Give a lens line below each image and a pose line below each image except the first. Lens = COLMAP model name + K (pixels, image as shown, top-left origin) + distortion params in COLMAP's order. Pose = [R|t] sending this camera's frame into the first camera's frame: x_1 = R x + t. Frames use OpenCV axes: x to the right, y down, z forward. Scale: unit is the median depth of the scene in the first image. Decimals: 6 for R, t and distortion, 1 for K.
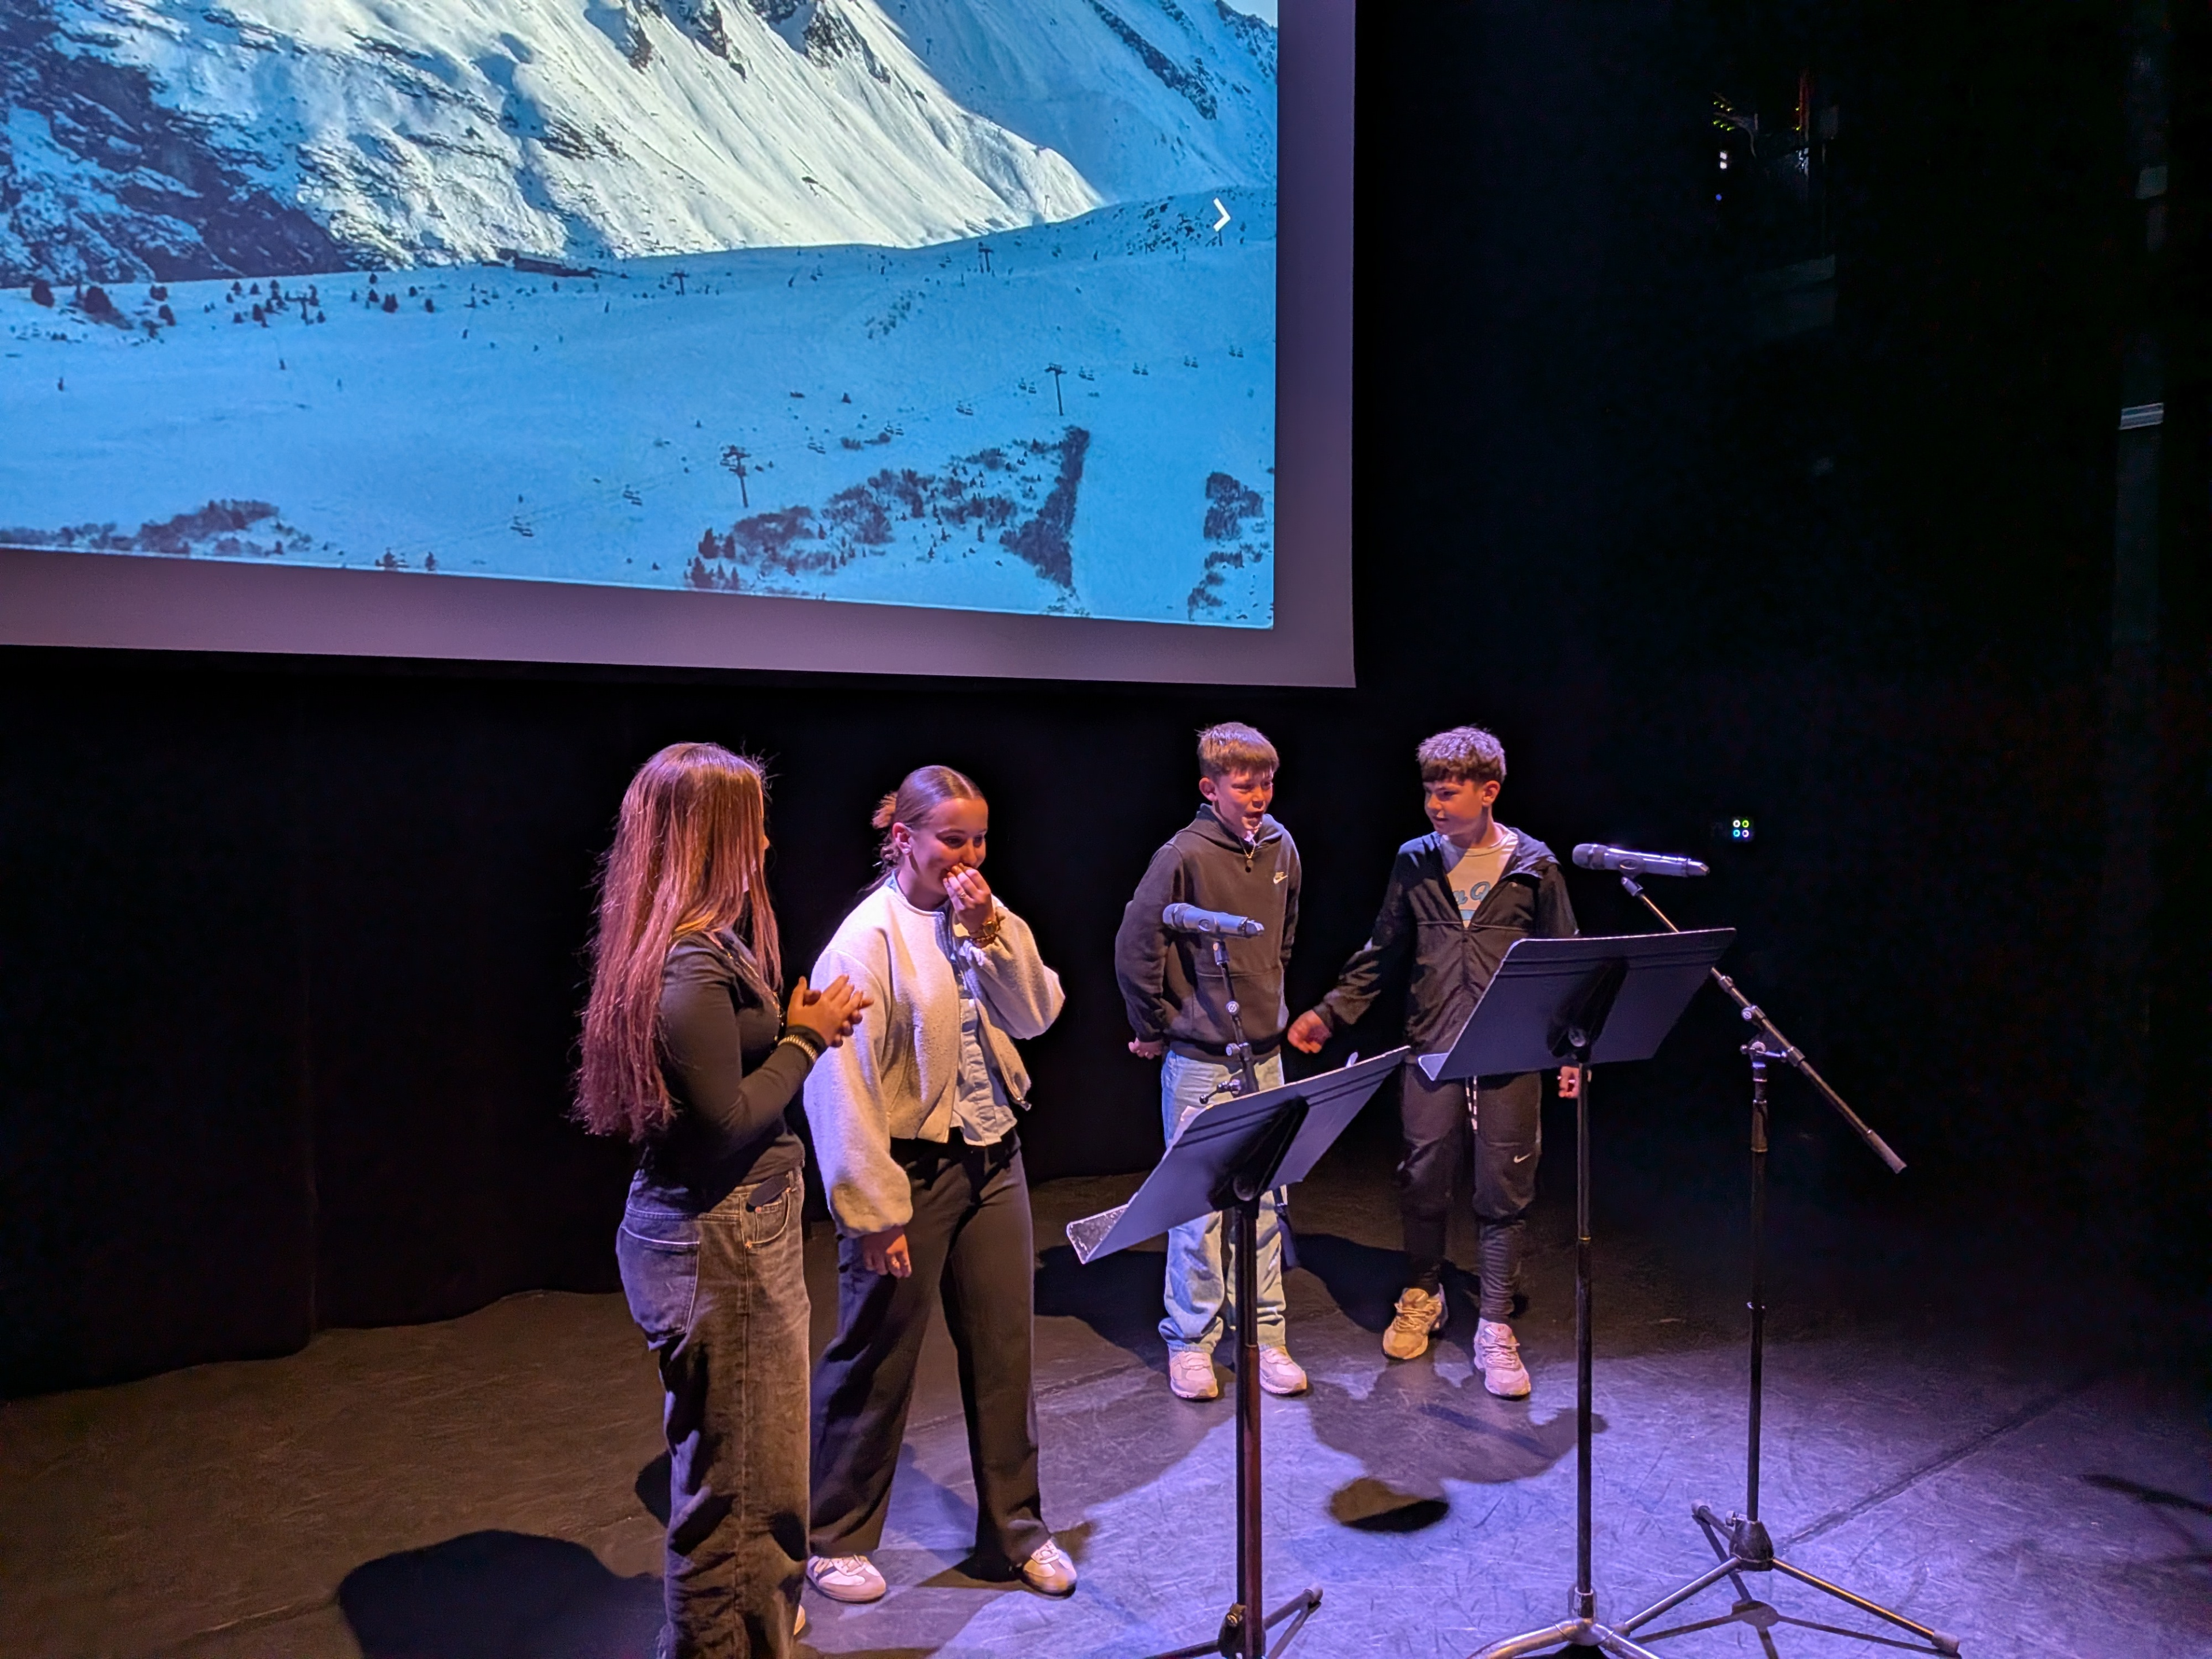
lens RADIAL K [[1581.9, 0, 1099.8], [0, 1581.9, 826.3], [0, 0, 1]] dist [-0.000029, -0.014395]
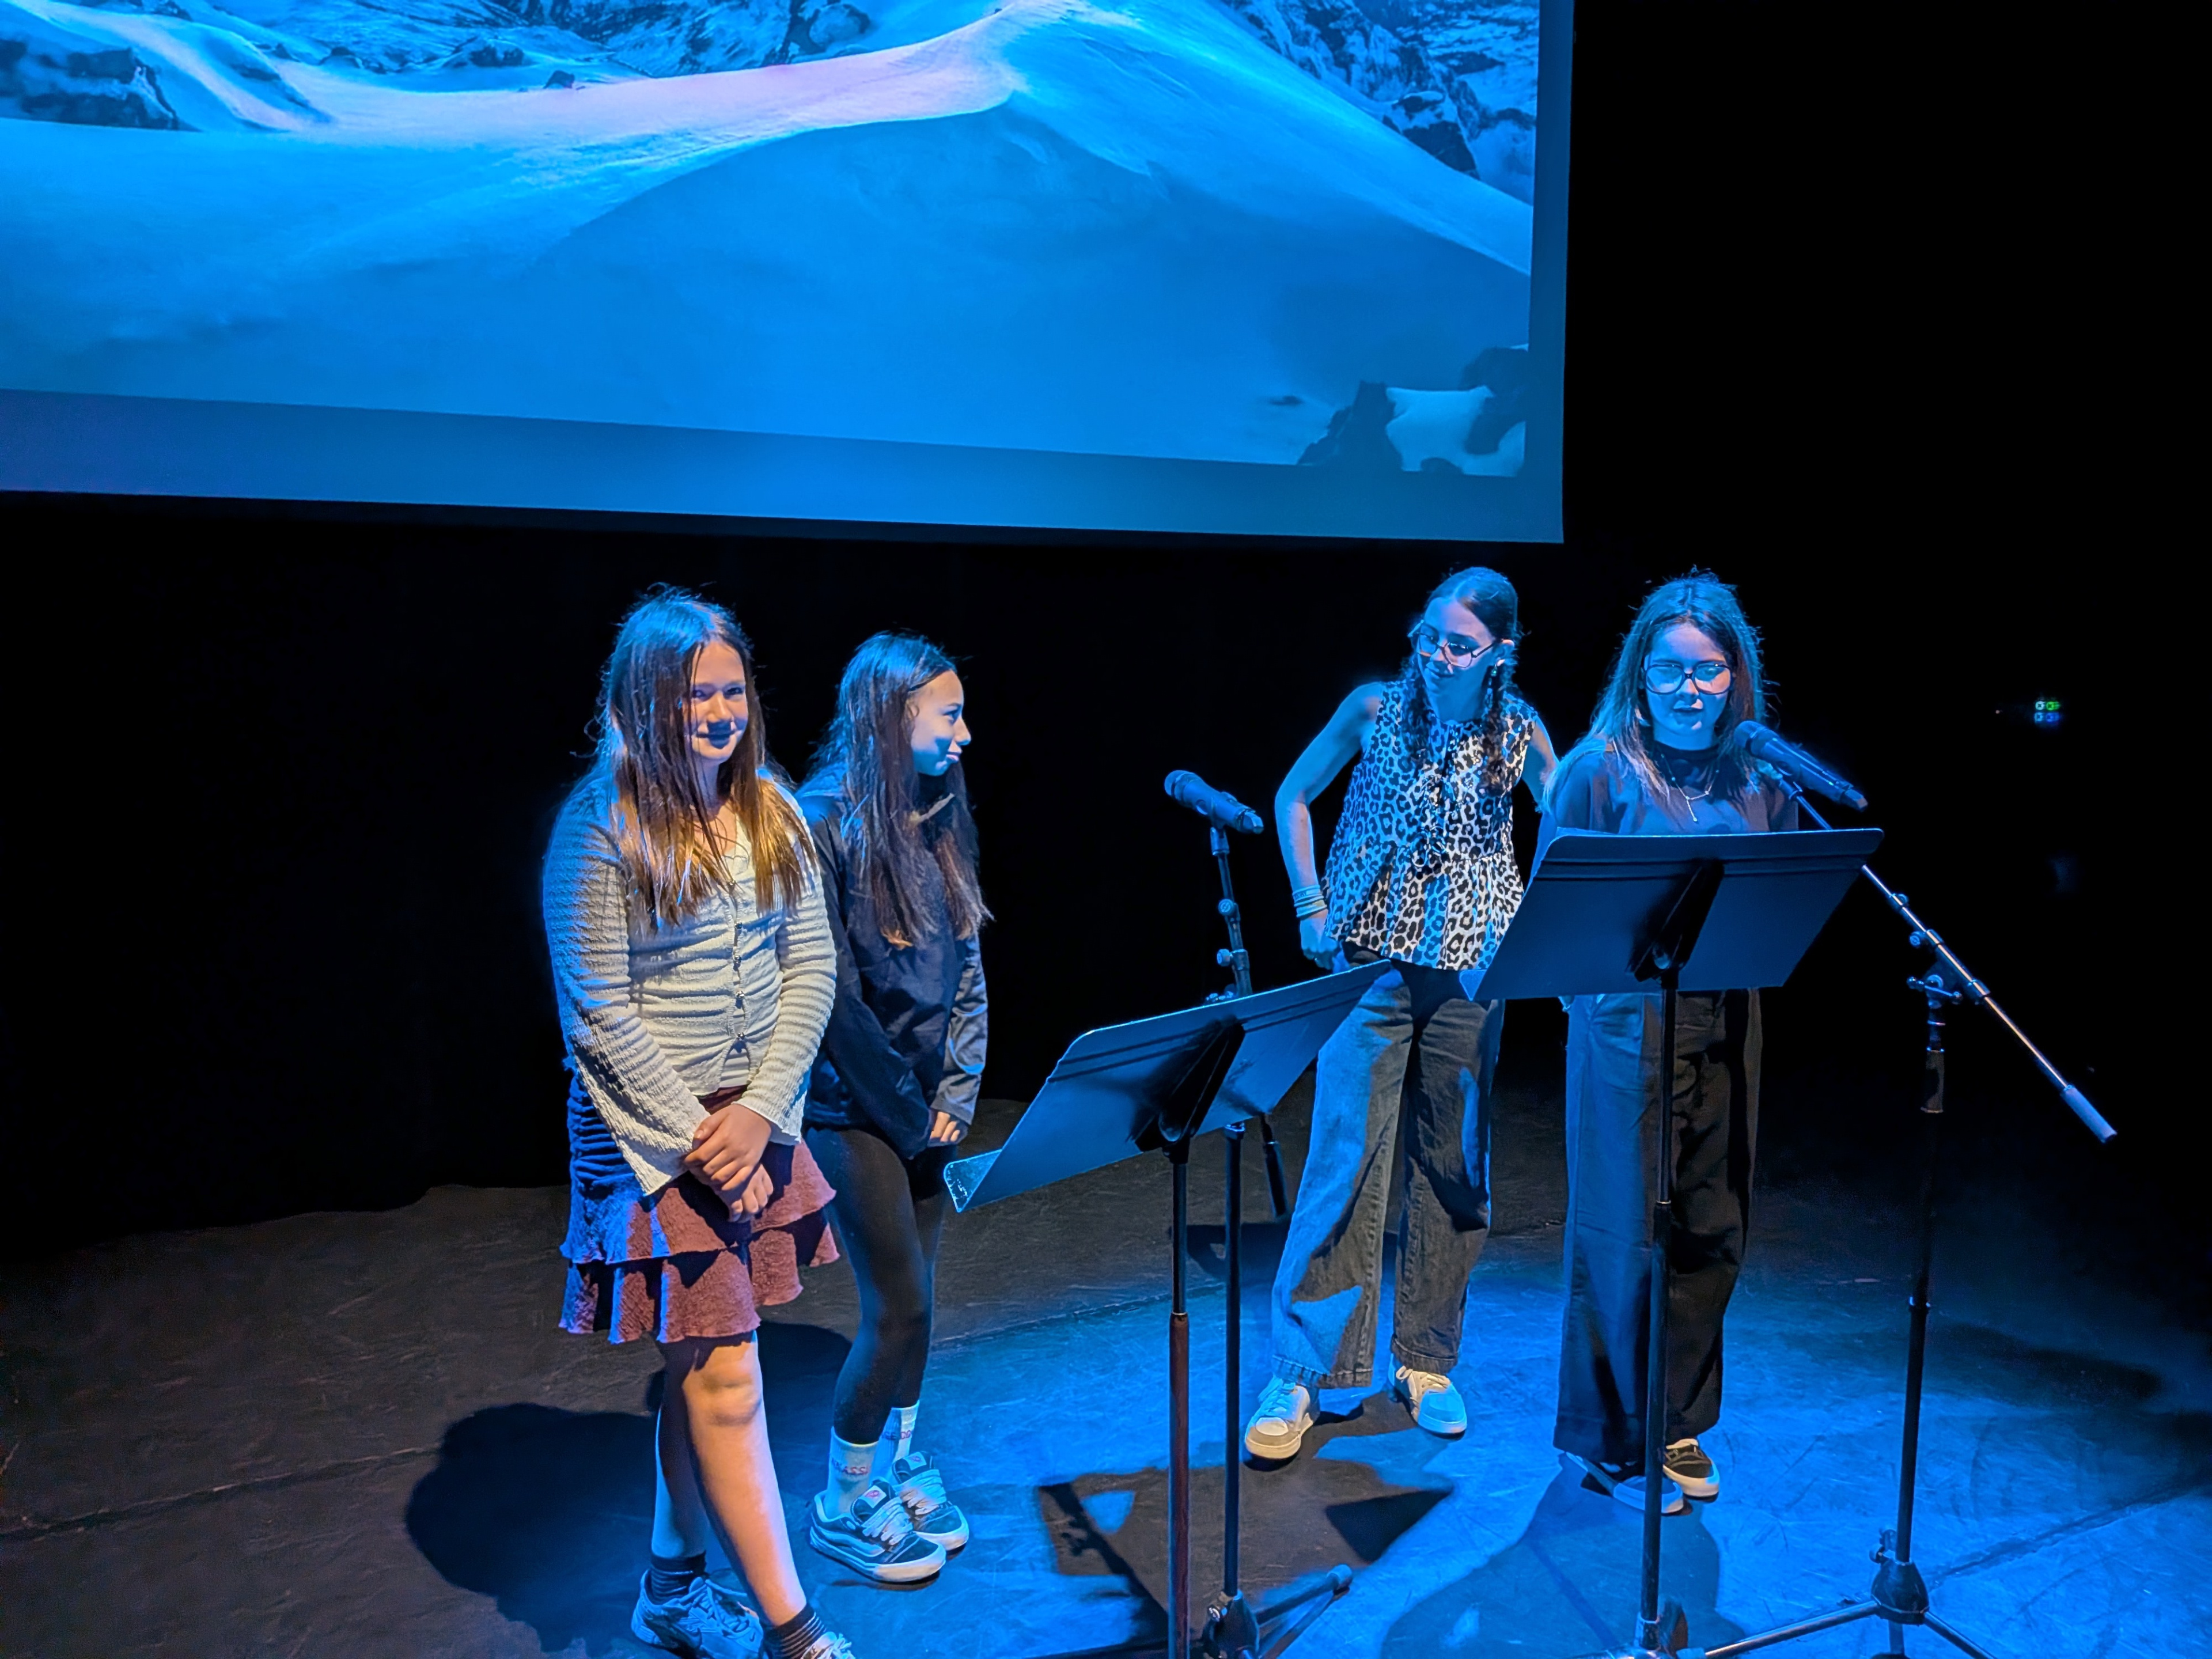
lens RADIAL K [[1581.9, 0, 1127.1], [0, 1581.9, 815.3], [0, 0, 1]] dist [-0.000029, -0.014395]
pose [[0.984400, 0.026922, -0.173871, 0.115257], [-0.014346, 0.997215, 0.073191, 0.004629], [0.175357, -0.069555, 0.982045, 0.113285]]
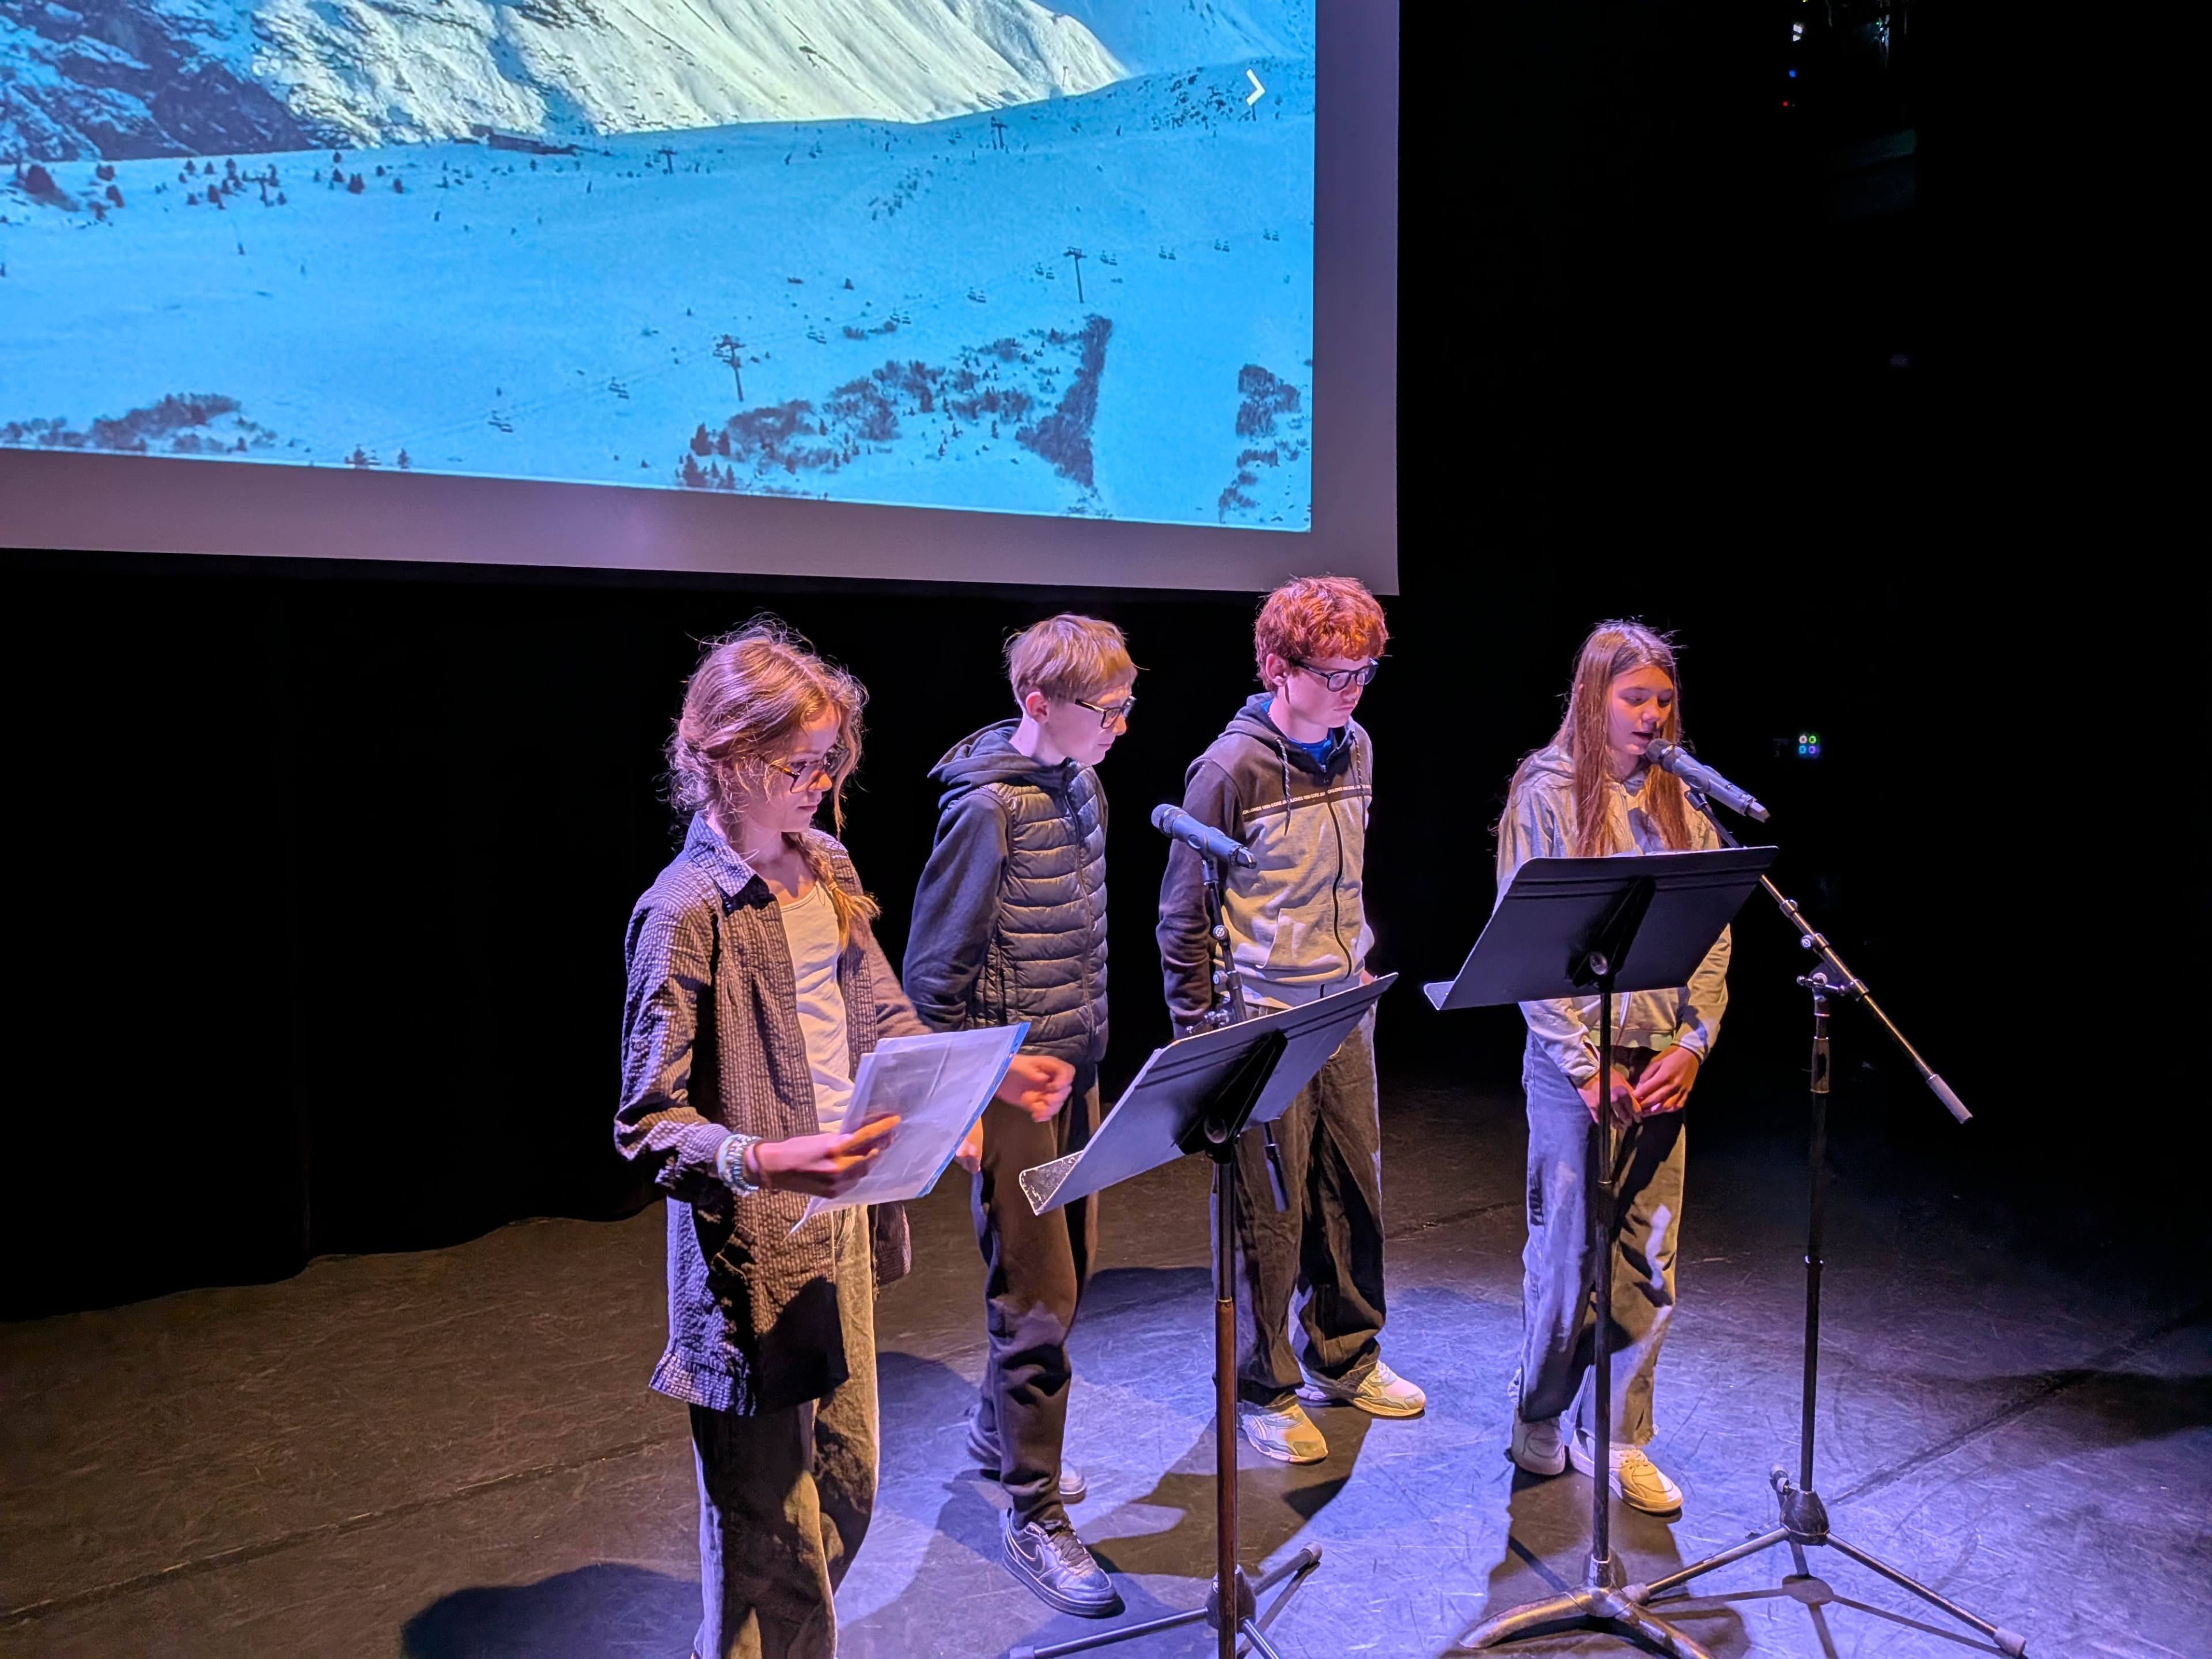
lens RADIAL K [[1581.9, 0, 1122.2], [0, 1581.9, 814.0], [0, 0, 1]] dist [-0.000029, -0.014395]
pose [[0.999510, 0.000927, -0.031297, 0.037099], [0.000400, 0.999102, 0.042365, 0.005272], [0.031308, -0.042357, 0.998612, 0.056487]]
